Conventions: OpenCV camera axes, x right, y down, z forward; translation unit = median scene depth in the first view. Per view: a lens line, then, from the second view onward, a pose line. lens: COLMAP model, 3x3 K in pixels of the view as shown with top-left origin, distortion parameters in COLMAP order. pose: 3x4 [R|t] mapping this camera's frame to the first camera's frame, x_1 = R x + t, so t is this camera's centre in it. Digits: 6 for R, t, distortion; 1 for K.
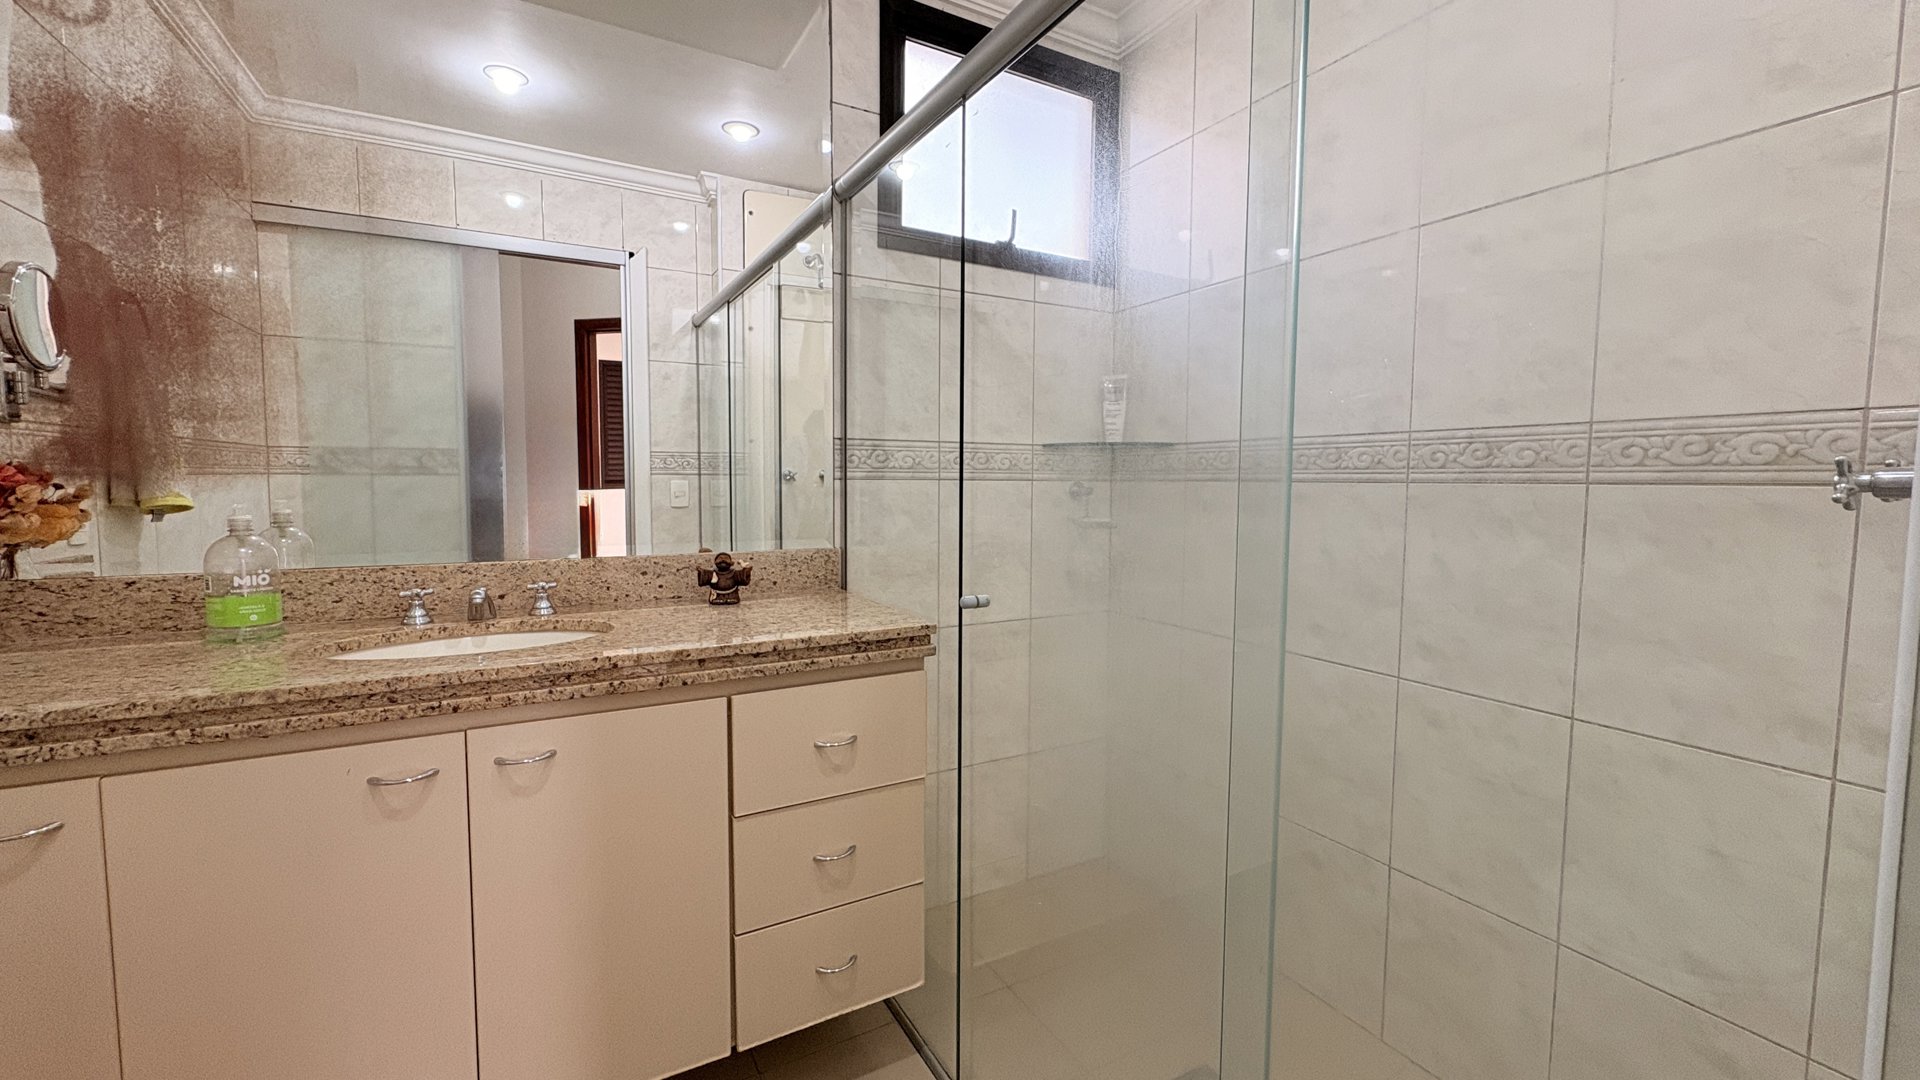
lens RADIAL K [[763.4, 0, 960.0], [0, 763.4, 535.8], [0, 0, 1]] dist [-0.000549, 0.000235]
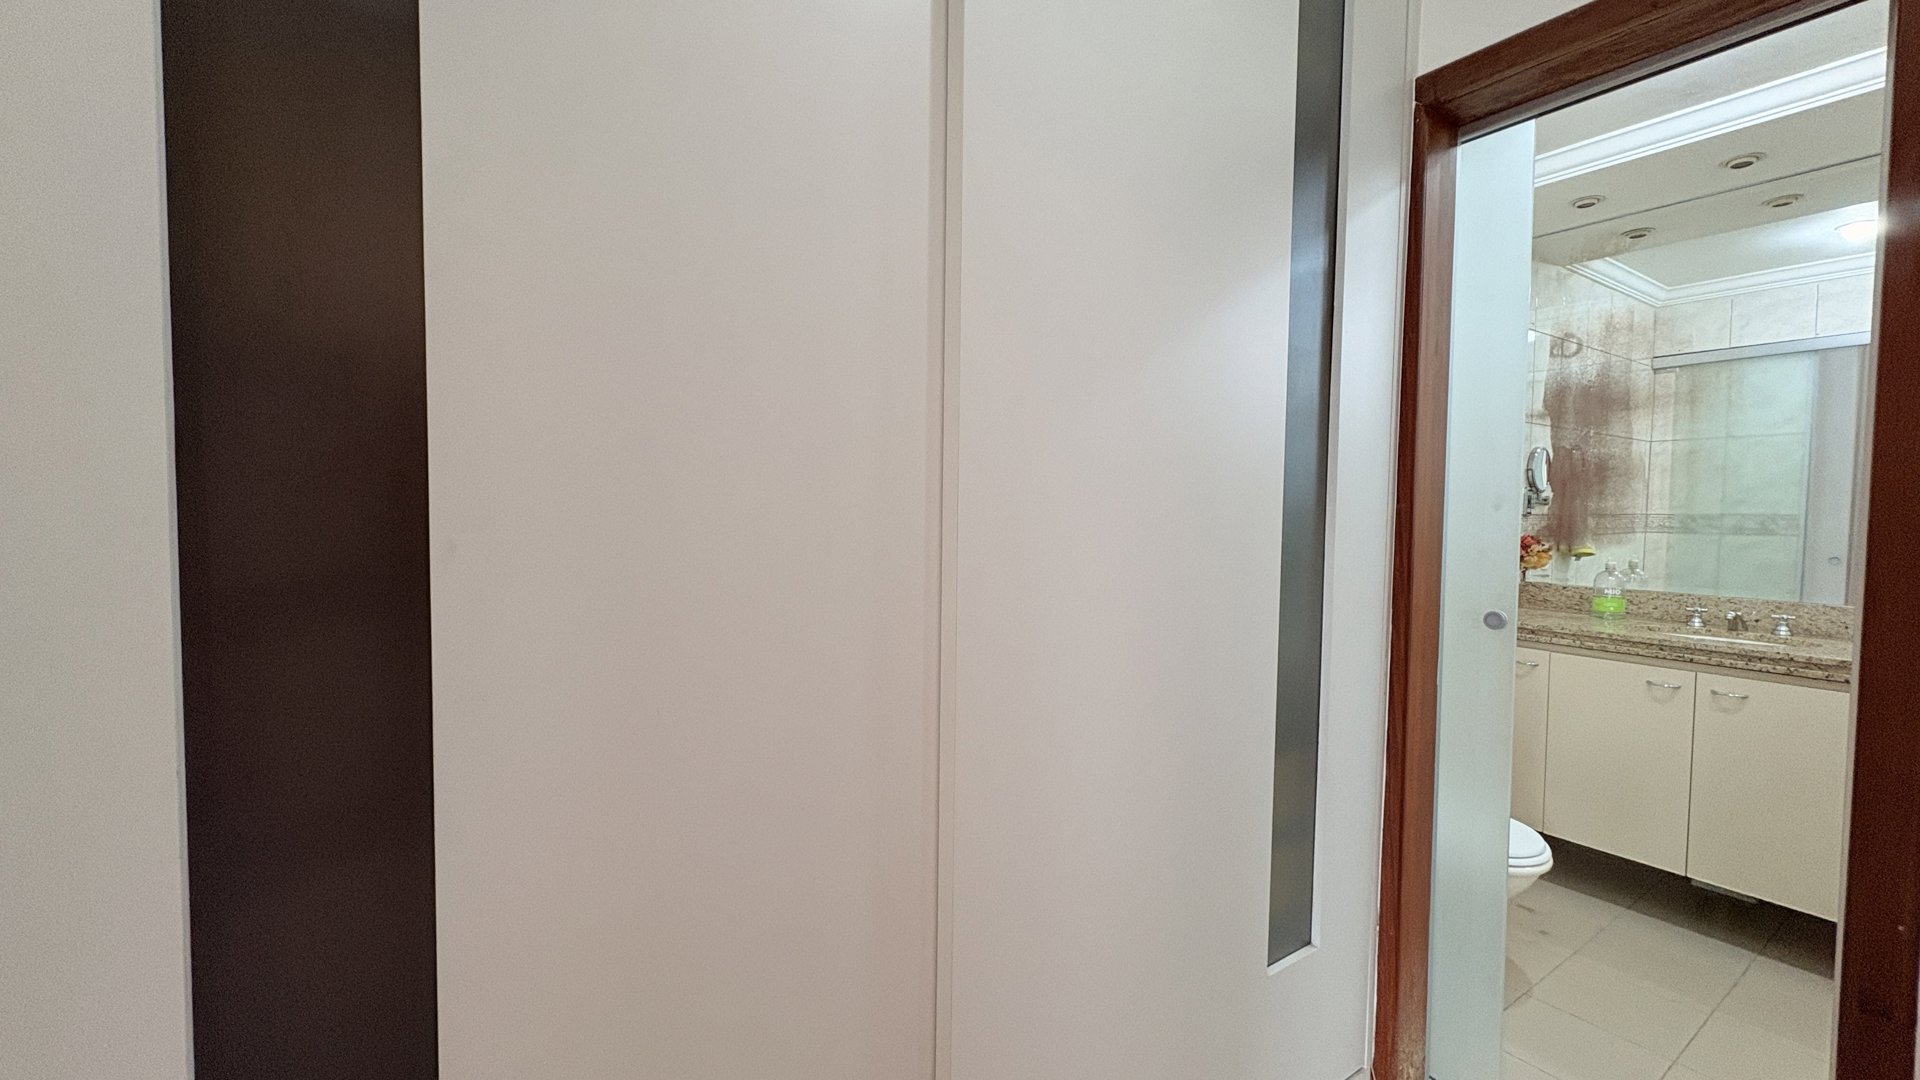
lens RADIAL K [[763.4, 0, 960.0], [0, 763.4, 535.8], [0, 0, 1]] dist [-0.000549, 0.000235]
pose [[0.077670, 0.035250, -0.996356, 1.065894], [-0.081557, 0.996250, 0.028888, -0.012241], [0.993638, 0.079016, 0.080254, -1.015026]]
